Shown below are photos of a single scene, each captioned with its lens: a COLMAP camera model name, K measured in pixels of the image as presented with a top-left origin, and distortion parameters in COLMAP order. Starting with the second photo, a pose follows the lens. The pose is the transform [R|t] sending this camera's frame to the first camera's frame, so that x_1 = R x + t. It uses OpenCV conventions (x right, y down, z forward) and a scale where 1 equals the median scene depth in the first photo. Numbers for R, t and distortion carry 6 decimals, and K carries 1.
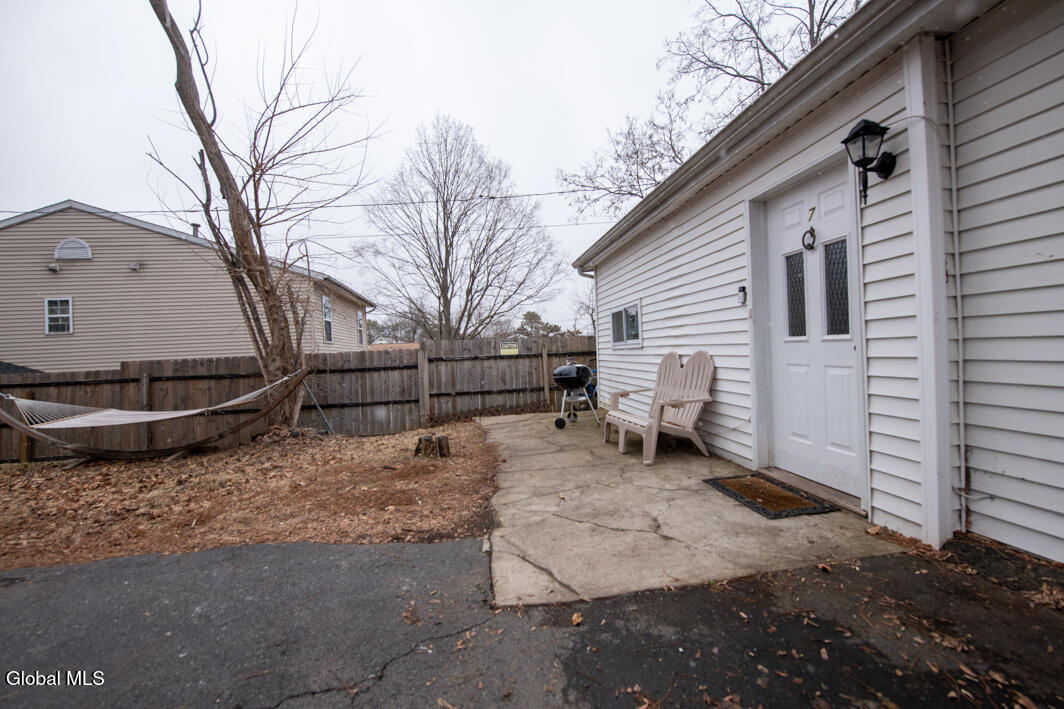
lens RADIAL K [[449.7, 0, 538.5], [0, 449.7, 351.0], [0, 0, 1]] dist [-0.014842, -0.001001]
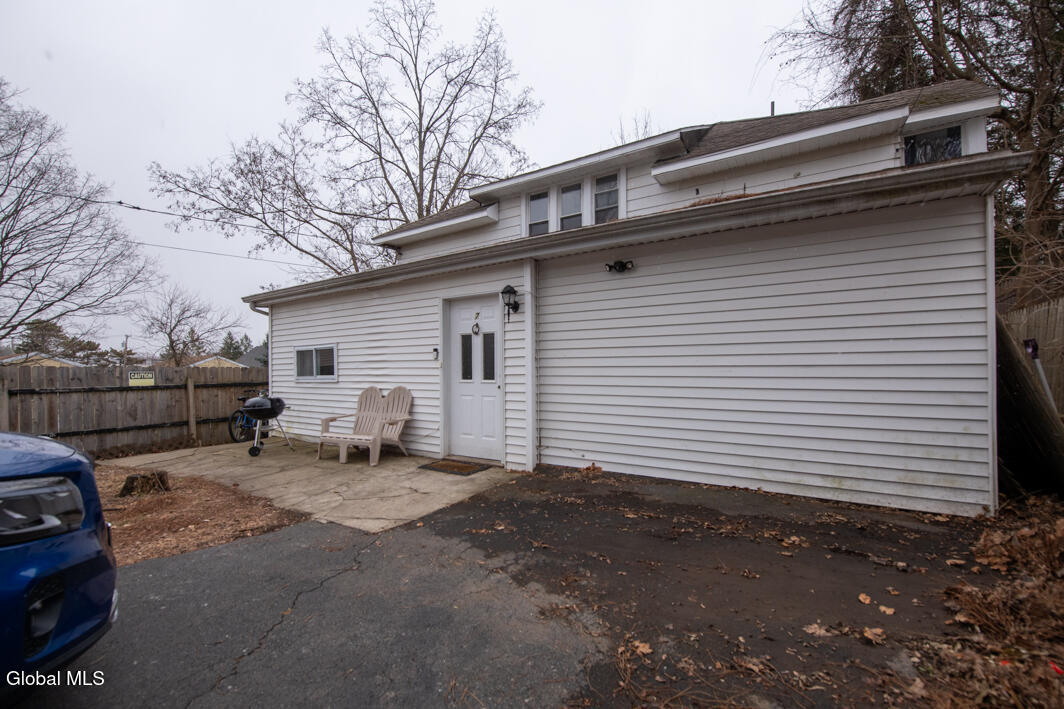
lens RADIAL K [[434.4, 0, 534.7], [0, 434.4, 363.5], [0, 0, 1]] dist [-0.014024, 0.000023]
pose [[0.650720, 0.040591, 0.758232, -0.289073], [-0.012584, 0.999009, -0.042681, -0.013130], [-0.759214, 0.018232, 0.650586, -0.179127]]
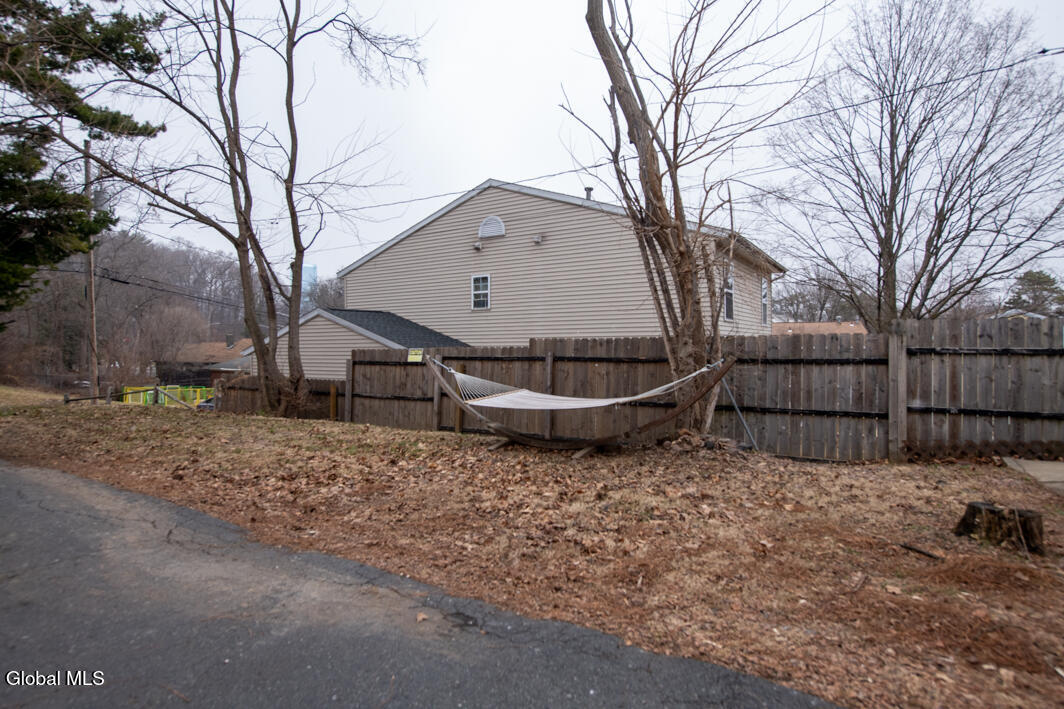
lens RADIAL K [[571.2, 0, 533.4], [0, 571.2, 349.8], [0, 0, 1]] dist [0.002305, 0.000006]
pose [[0.749673, 0.045352, -0.660253, -0.152703], [-0.024395, 0.998865, 0.040912, -0.002748], [0.661359, -0.014564, 0.749928, 0.105430]]
